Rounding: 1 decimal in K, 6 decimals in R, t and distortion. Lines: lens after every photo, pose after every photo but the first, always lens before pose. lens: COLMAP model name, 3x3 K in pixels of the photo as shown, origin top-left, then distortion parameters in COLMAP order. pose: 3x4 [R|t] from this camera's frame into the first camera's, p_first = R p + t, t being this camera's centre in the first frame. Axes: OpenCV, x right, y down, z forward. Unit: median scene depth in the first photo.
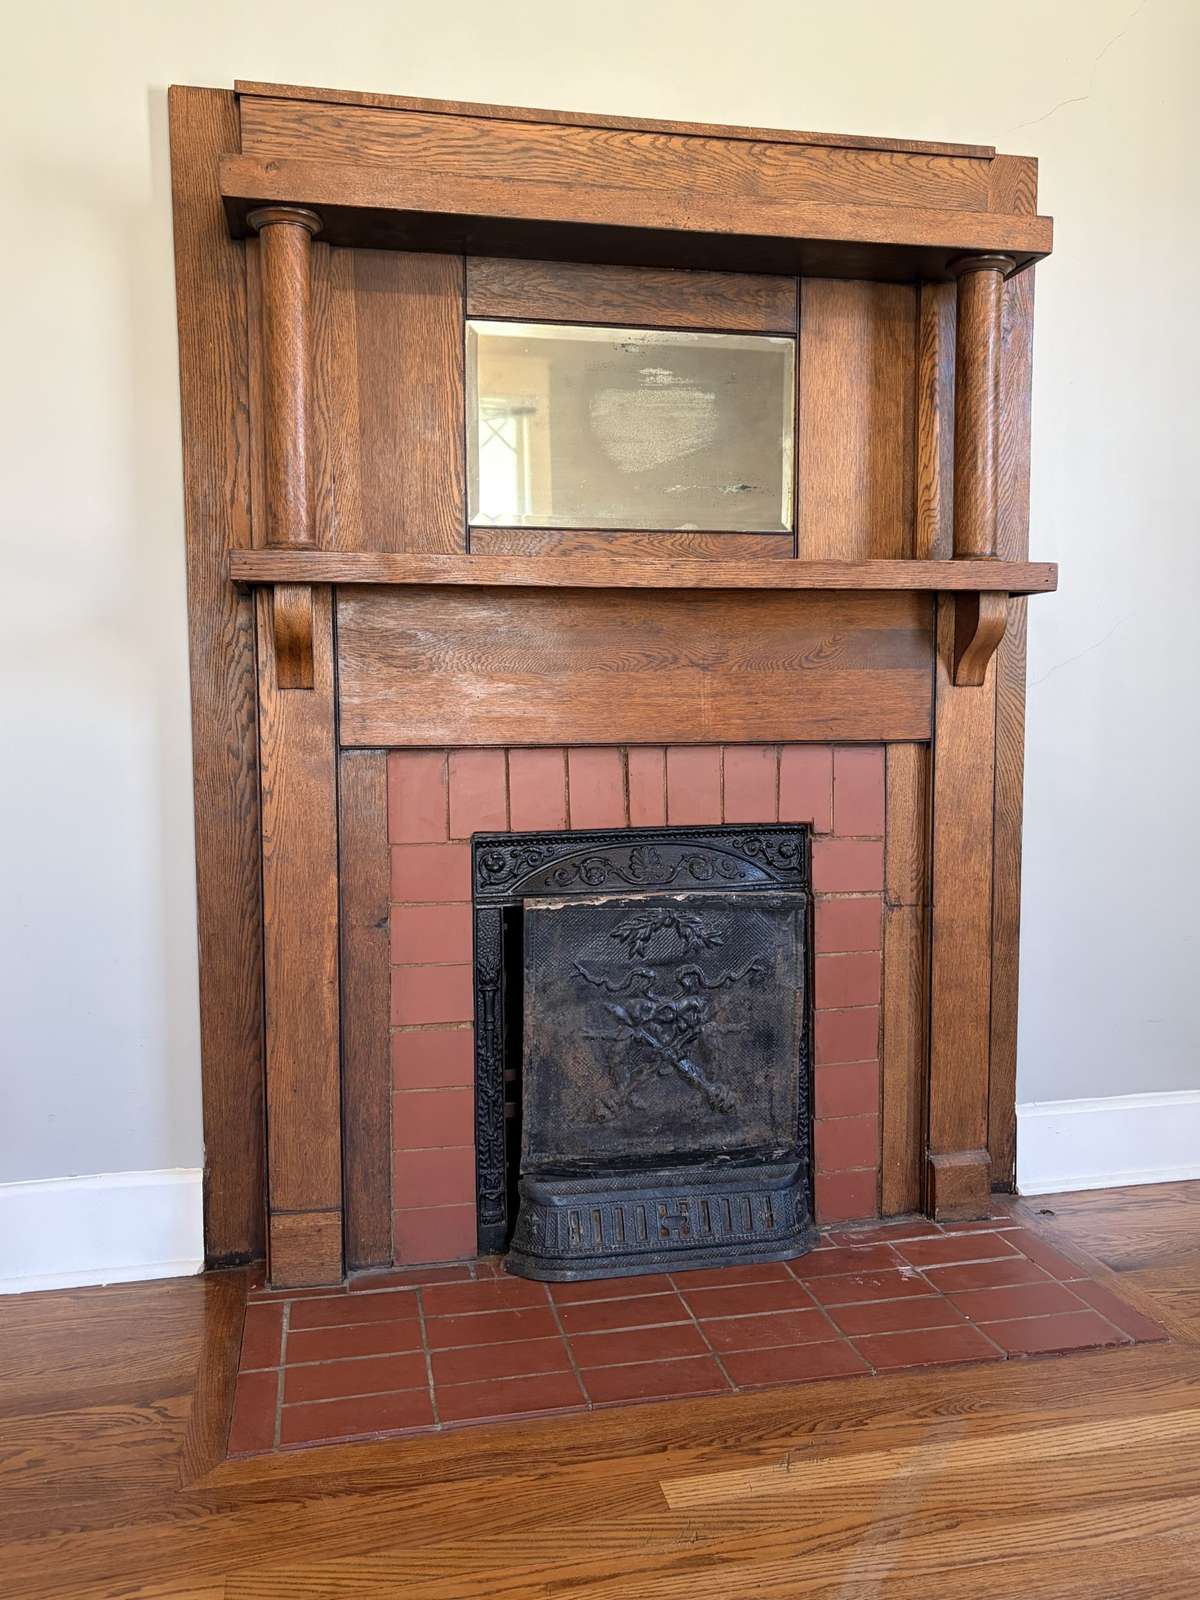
lens RADIAL K [[1255.7, 0, 600.0], [0, 1255.7, 800.0], [0, 0, 1]] dist [0.010749, 0.001587]
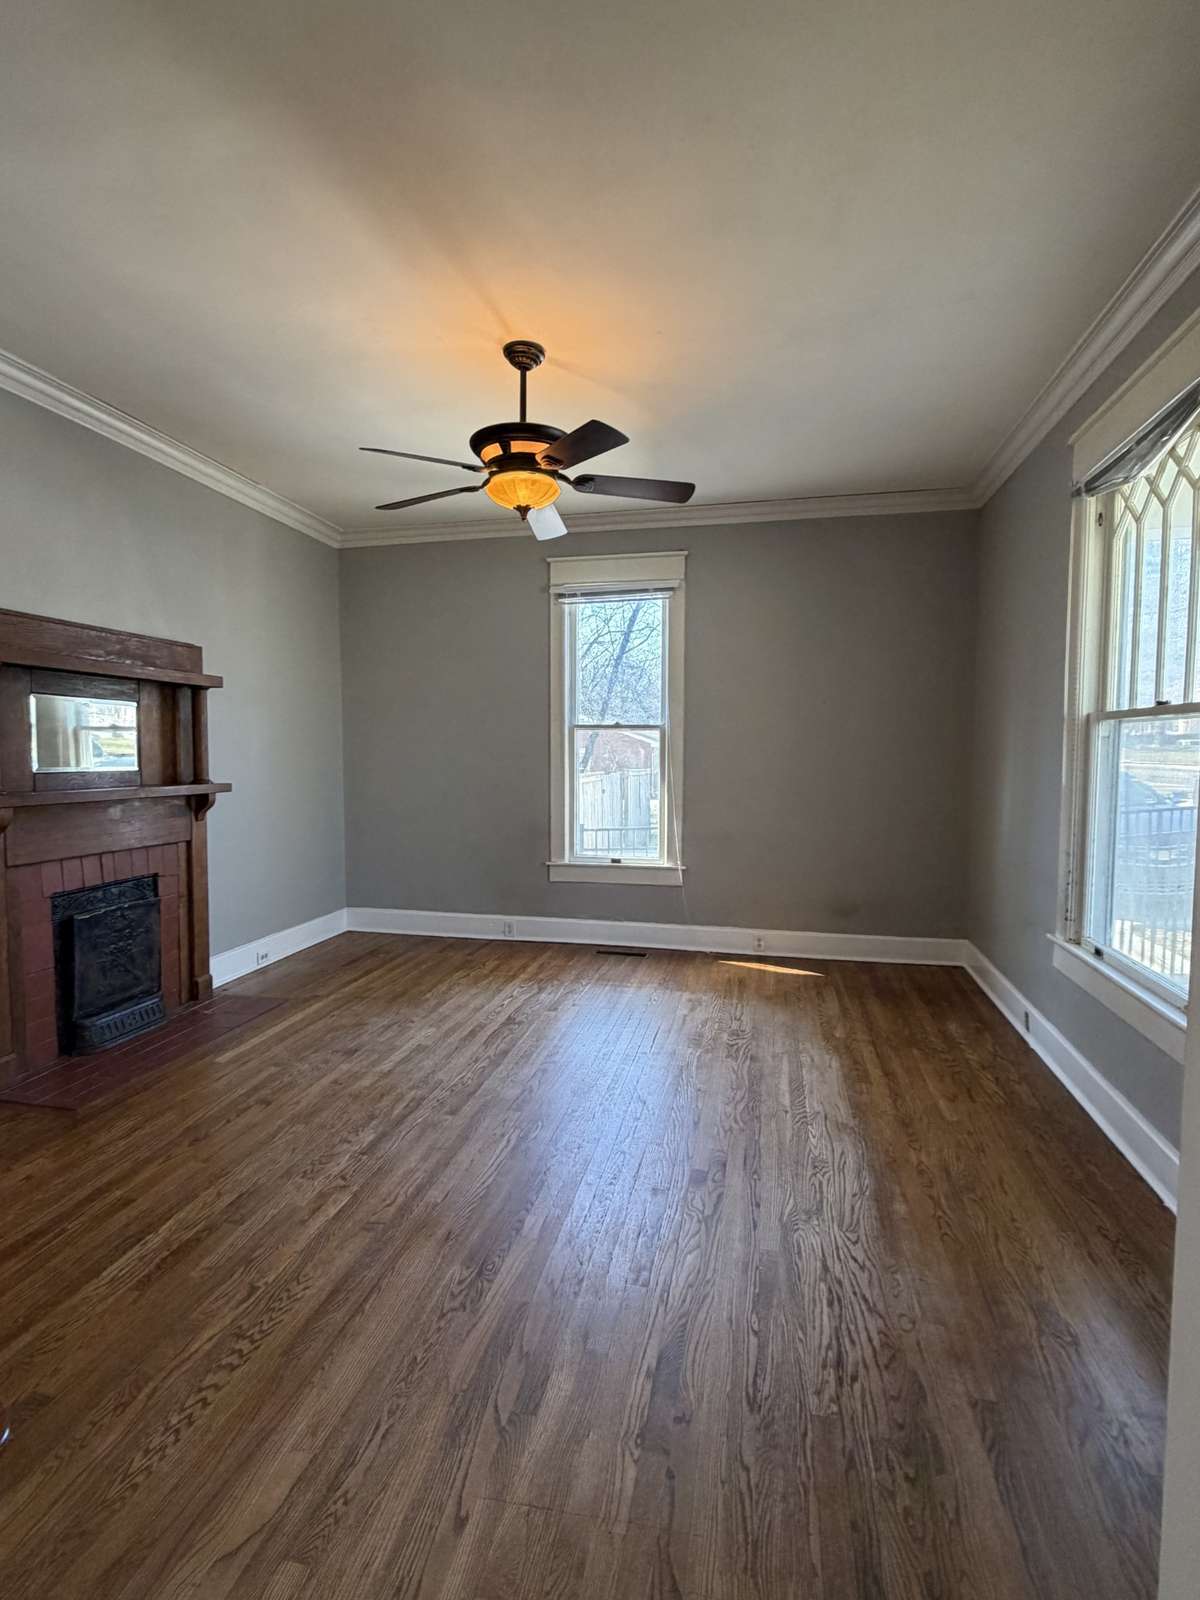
lens RADIAL K [[630.3, 0, 600.0], [0, 630.3, 800.0], [0, 0, 1]] dist [-0.000666, -0.000082]
pose [[0.370214, -0.022596, 0.928672, -0.798994], [0.055667, 0.998447, 0.002102, -0.095960], [-0.927277, 0.050918, 0.370897, -0.486994]]
